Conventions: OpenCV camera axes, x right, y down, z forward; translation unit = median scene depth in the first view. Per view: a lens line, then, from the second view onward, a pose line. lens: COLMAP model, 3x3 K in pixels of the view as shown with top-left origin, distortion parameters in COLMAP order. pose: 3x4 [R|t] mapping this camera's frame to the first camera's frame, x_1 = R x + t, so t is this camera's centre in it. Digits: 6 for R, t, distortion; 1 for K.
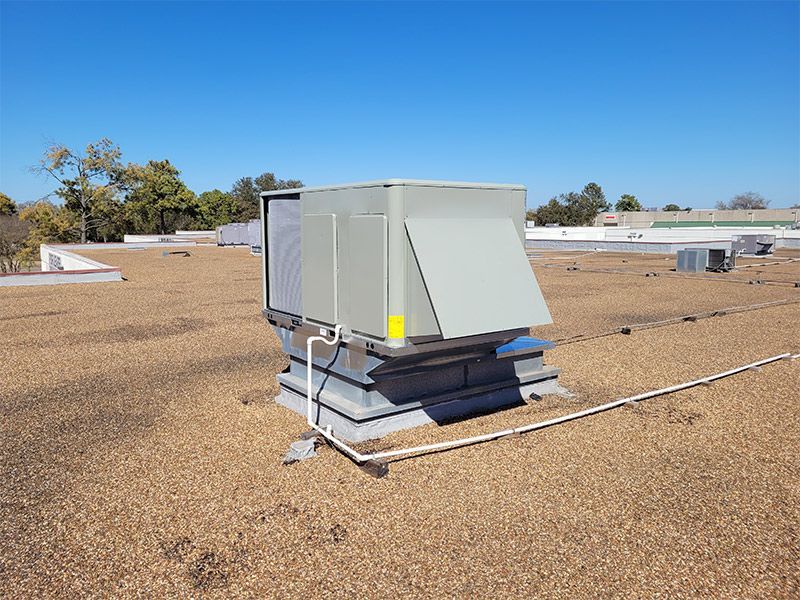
lens RADIAL K [[591.8, 0, 398.6], [0, 591.8, 299.8], [0, 0, 1]] dist [0.006469, -0.003229]
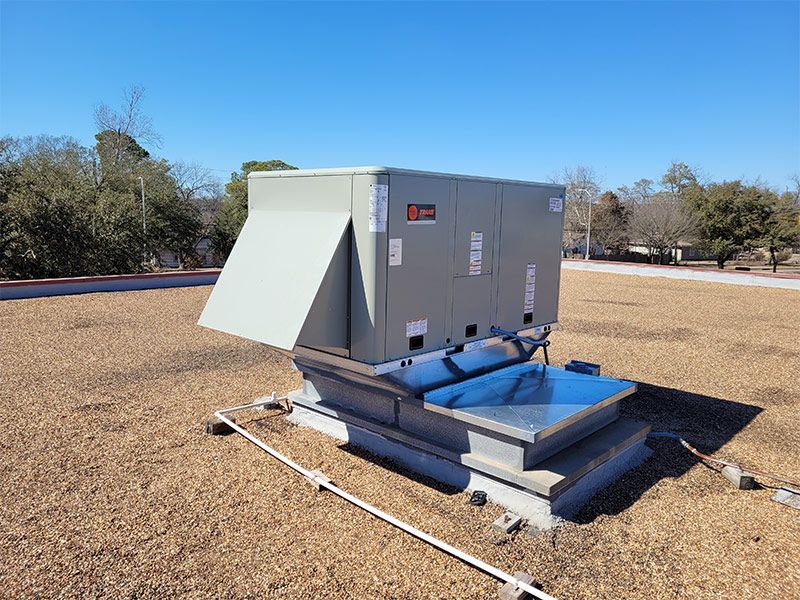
lens RADIAL K [[591.8, 0, 398.2], [0, 591.8, 300.0], [0, 0, 1]] dist [0.006469, -0.003229]
pose [[0.175937, 0.139975, -0.974399, 0.857965], [-0.140939, 0.983223, 0.115795, -0.111147], [0.974260, 0.116958, 0.192714, 0.828113]]
